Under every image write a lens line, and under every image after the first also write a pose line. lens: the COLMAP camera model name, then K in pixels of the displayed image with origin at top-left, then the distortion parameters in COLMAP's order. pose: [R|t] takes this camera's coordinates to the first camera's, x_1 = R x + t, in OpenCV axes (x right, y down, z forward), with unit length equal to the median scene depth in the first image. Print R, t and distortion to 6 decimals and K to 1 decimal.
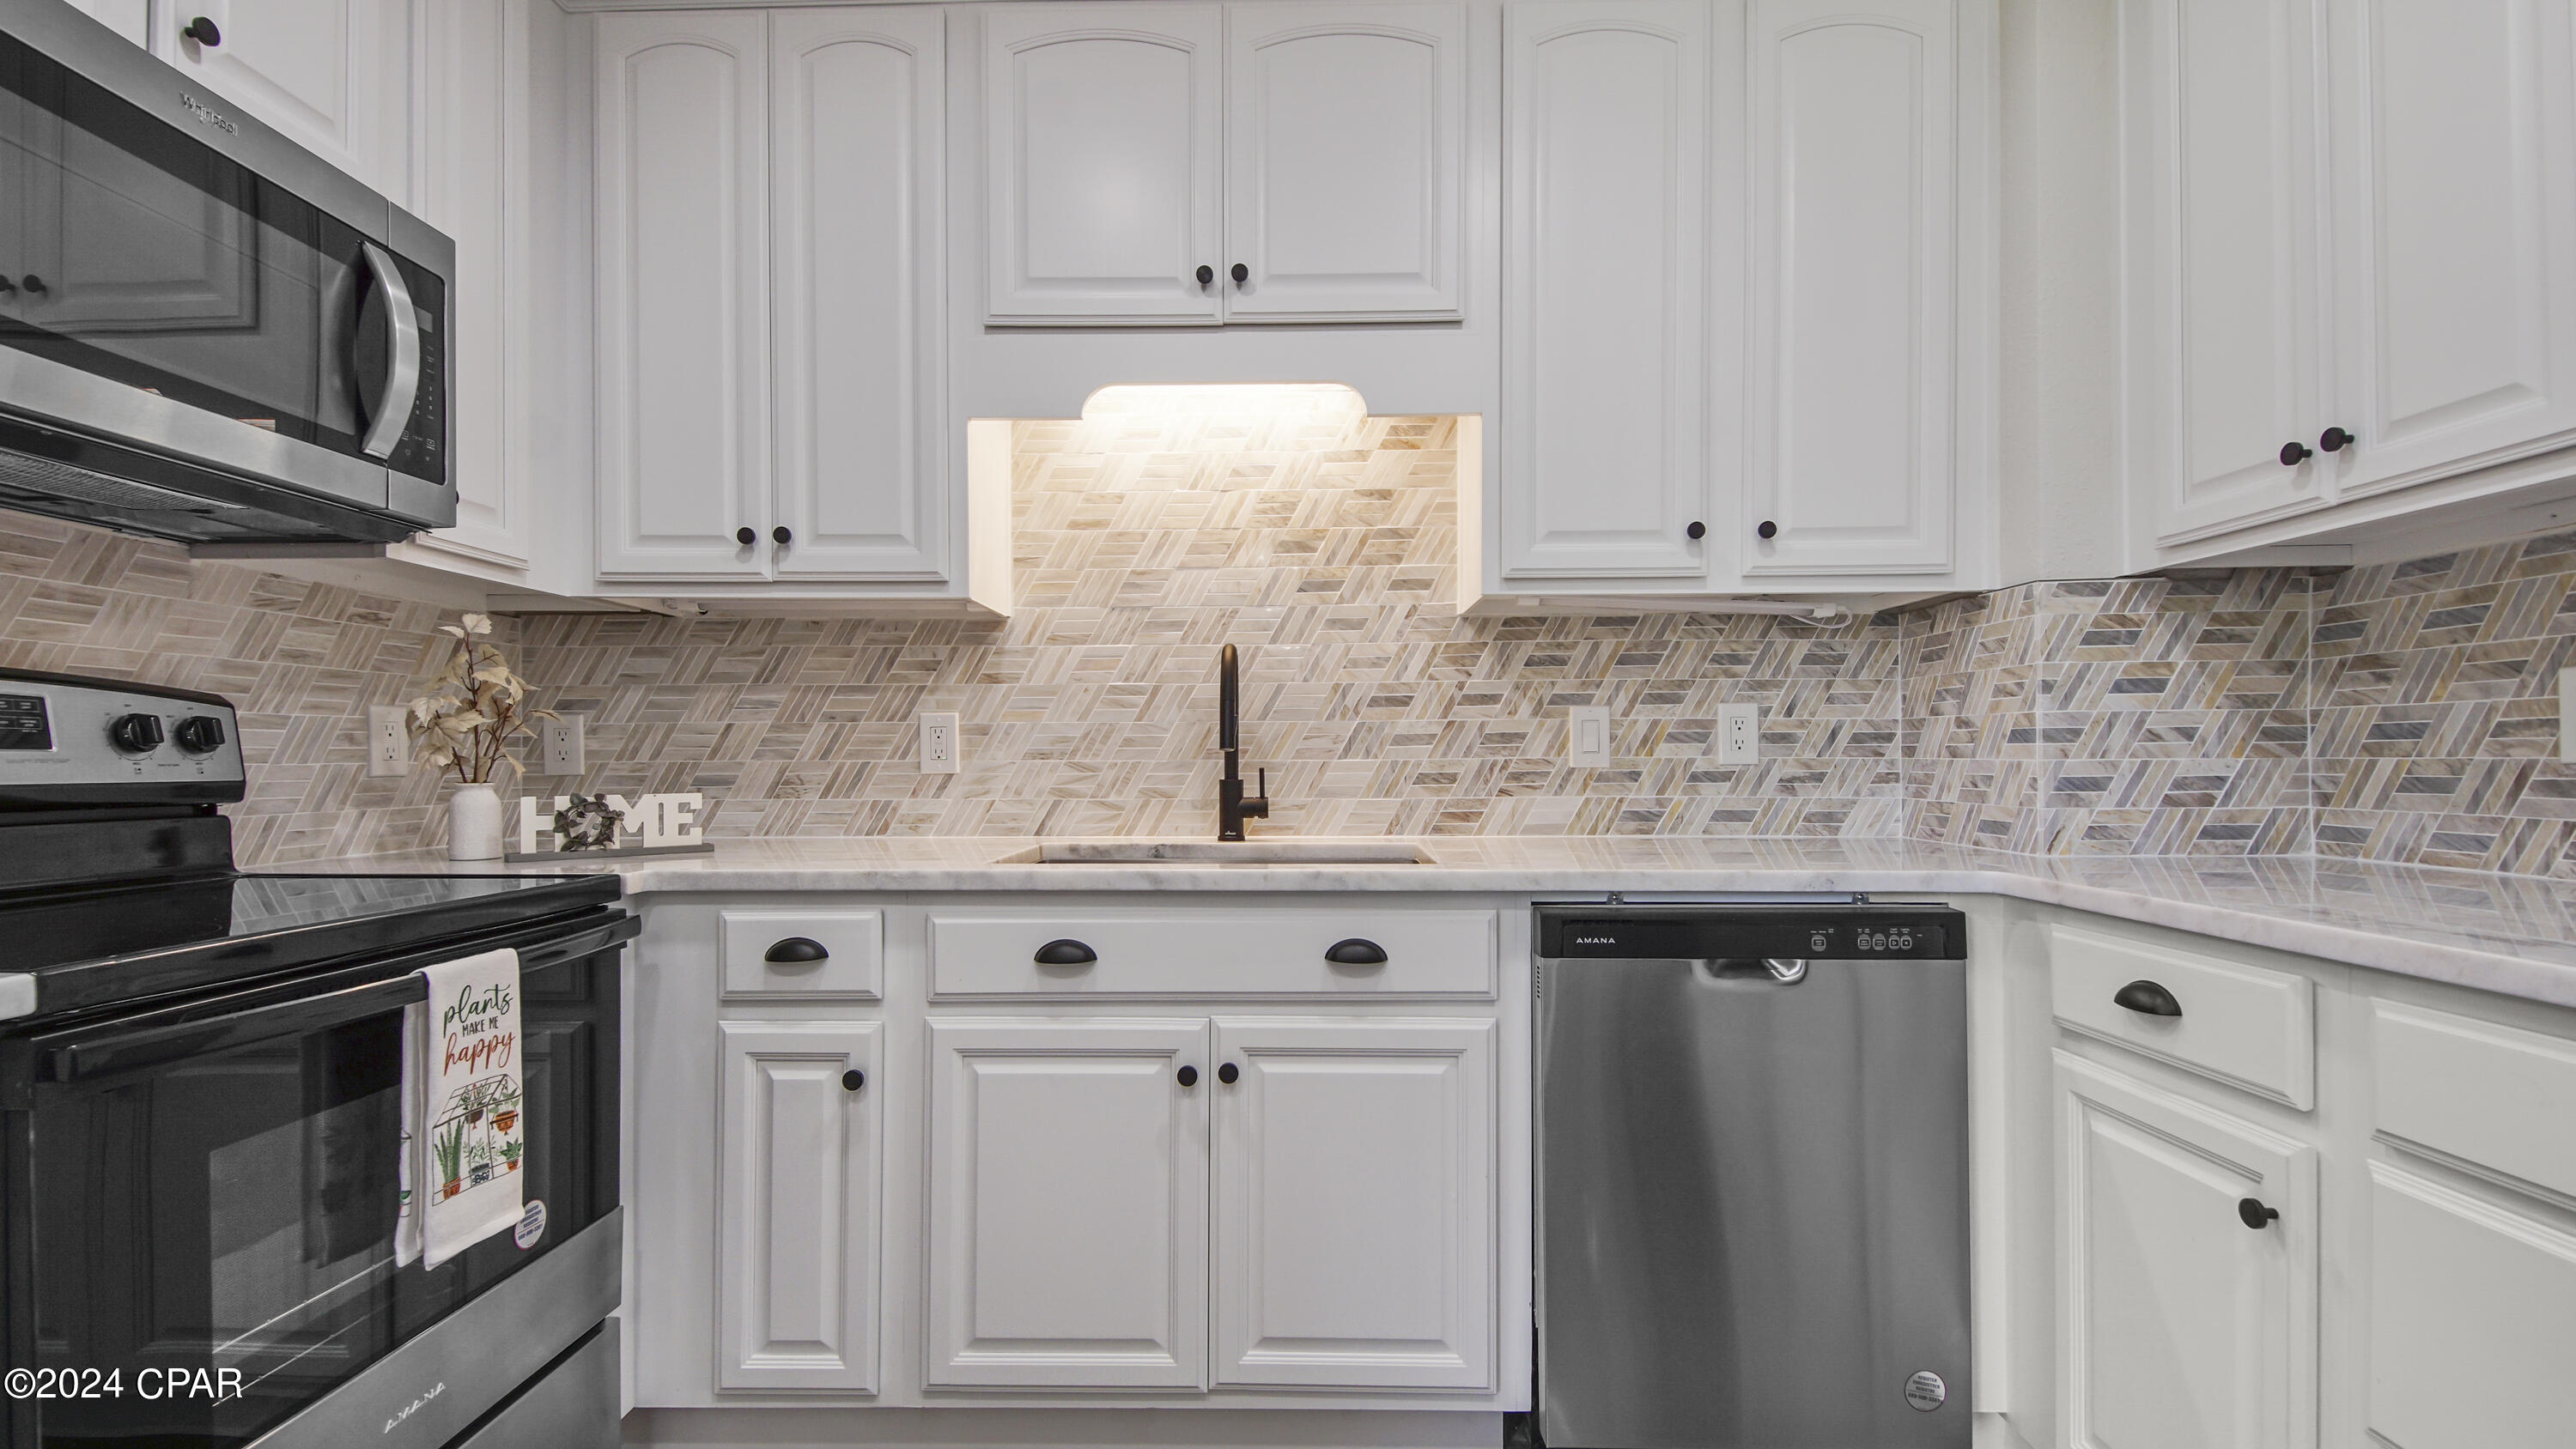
lens RADIAL K [[1200.9, 0, 1277.0], [0, 1200.9, 775.6], [0, 0, 1]] dist [0.000948, -0.000090]
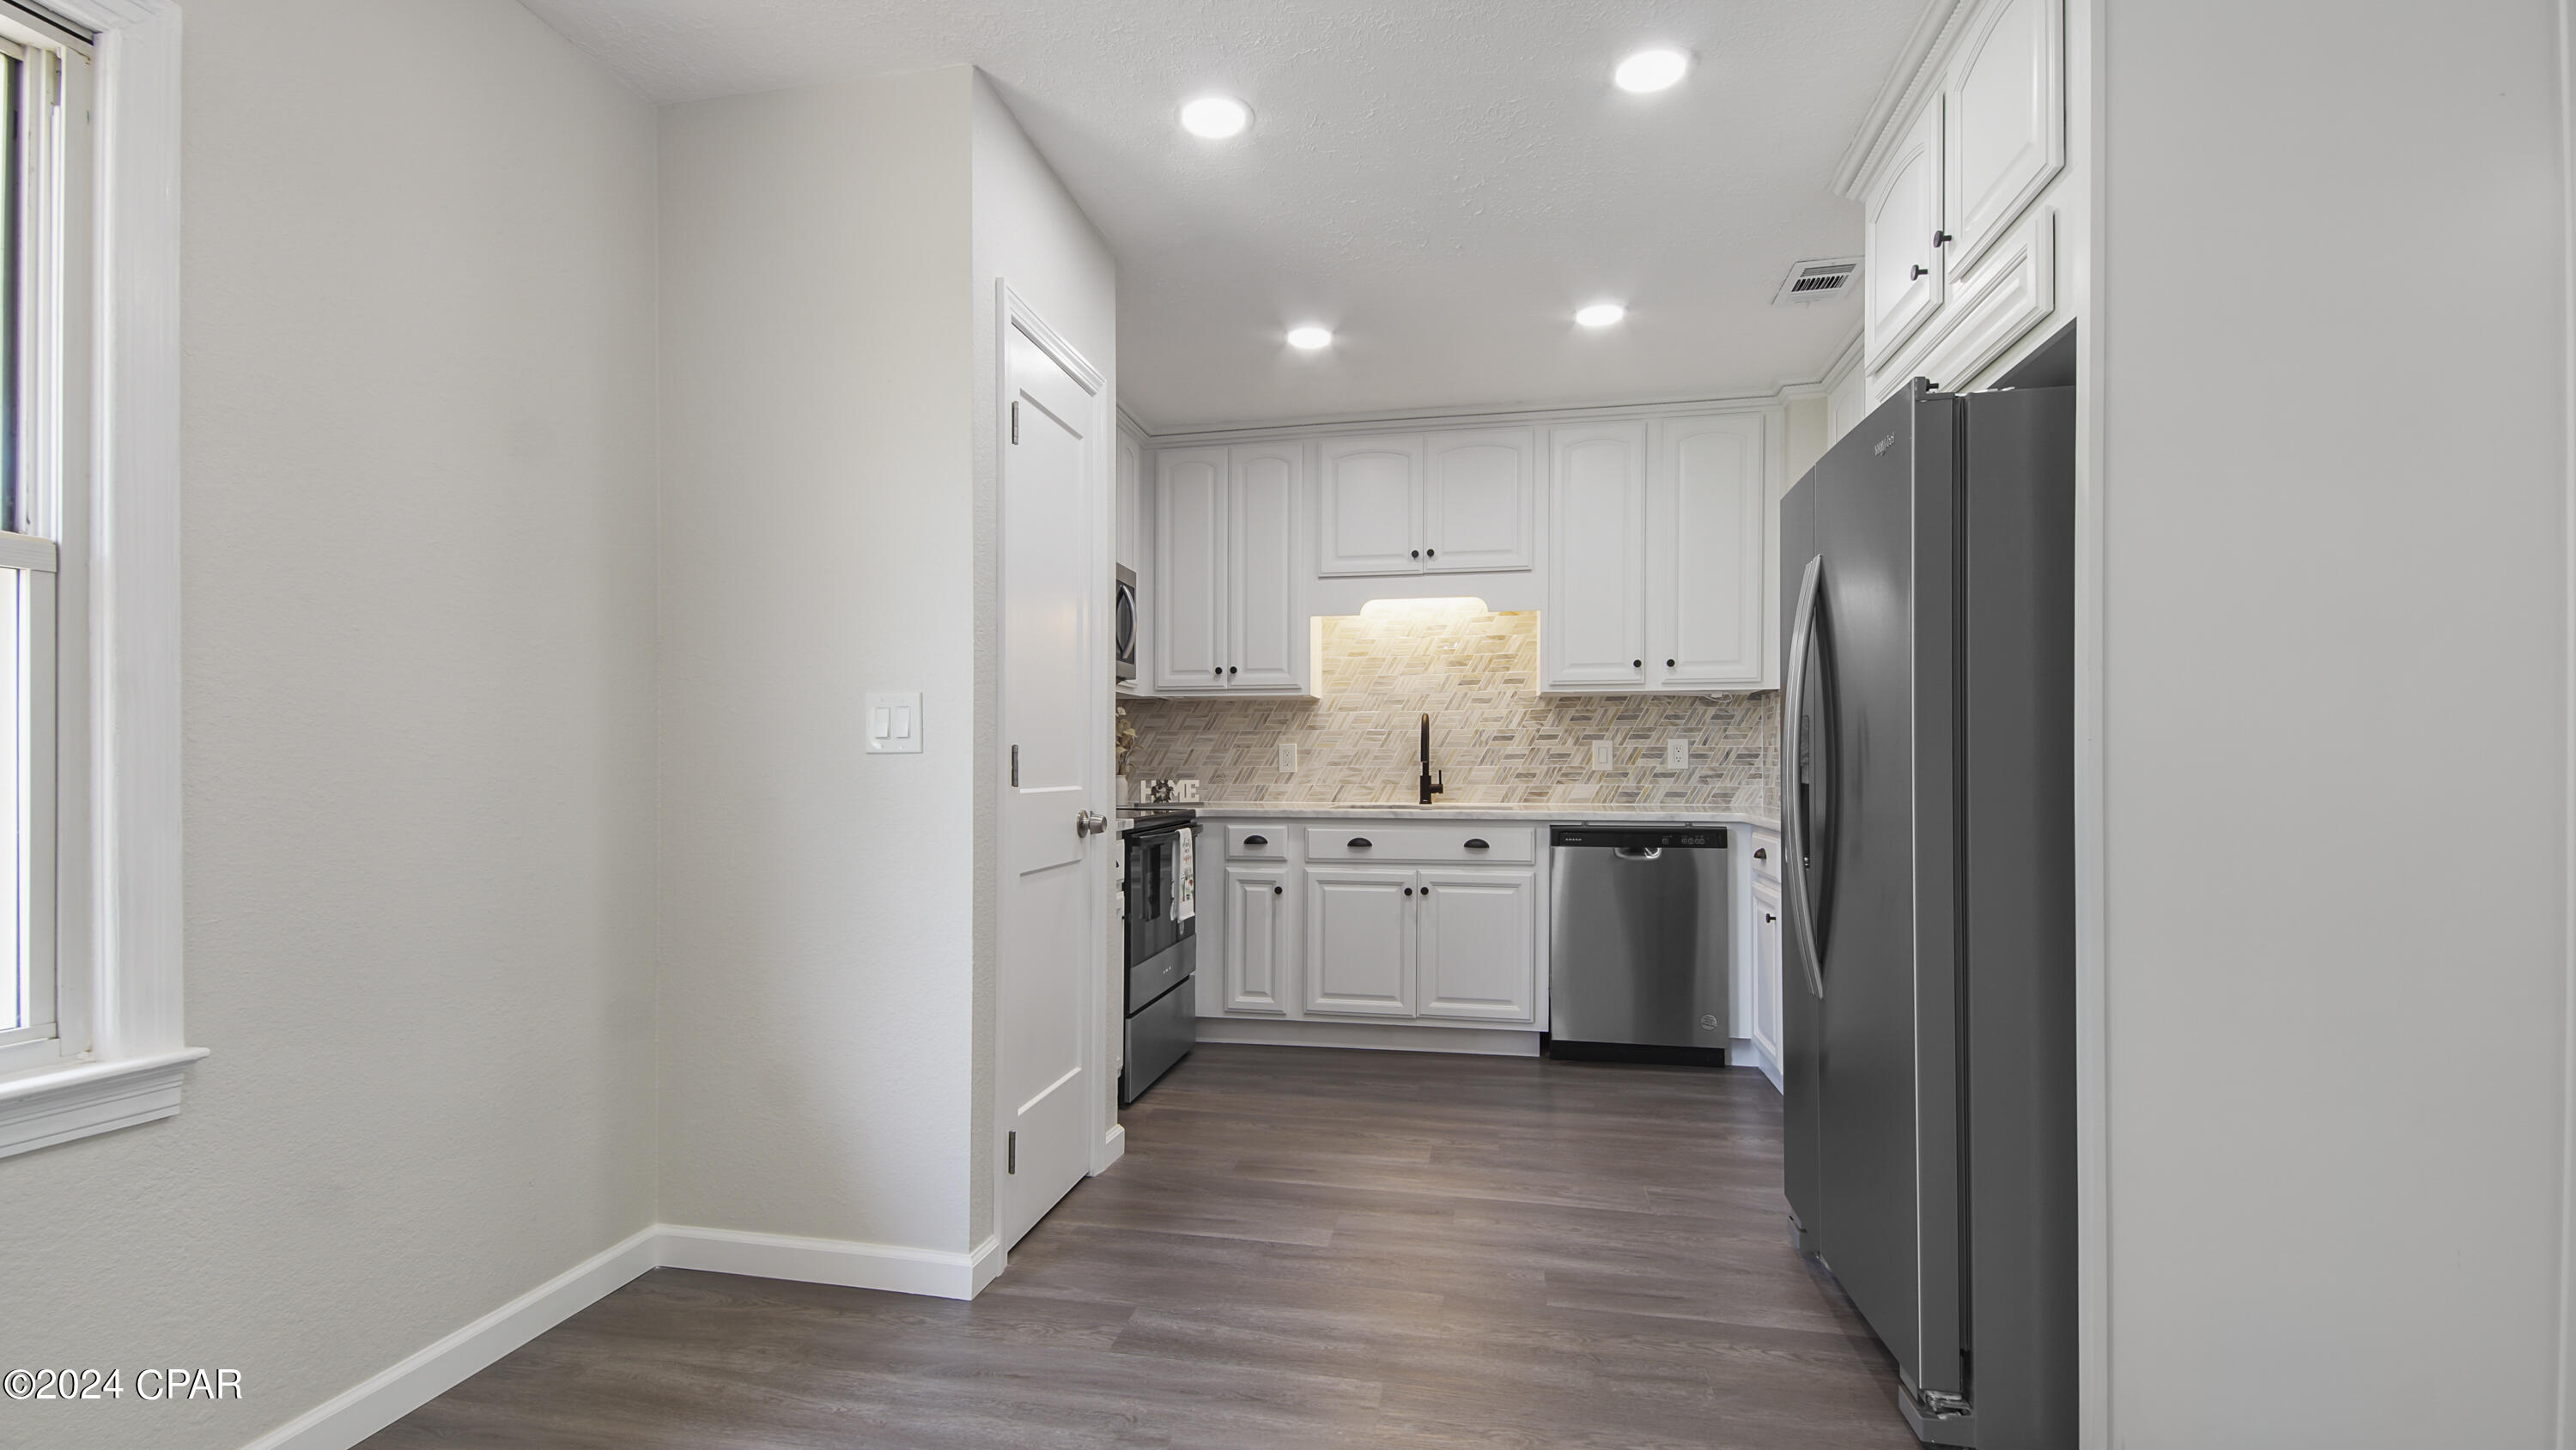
lens RADIAL K [[1201.0, 0, 1277.0], [0, 1201.0, 776.2], [0, 0, 1]] dist [0.000948, -0.000090]
pose [[0.987498, 0.003745, -0.157590, 0.036808], [-0.004179, 0.999988, -0.002421, 0.010560], [0.157579, 0.003049, 0.987502, -1.137526]]
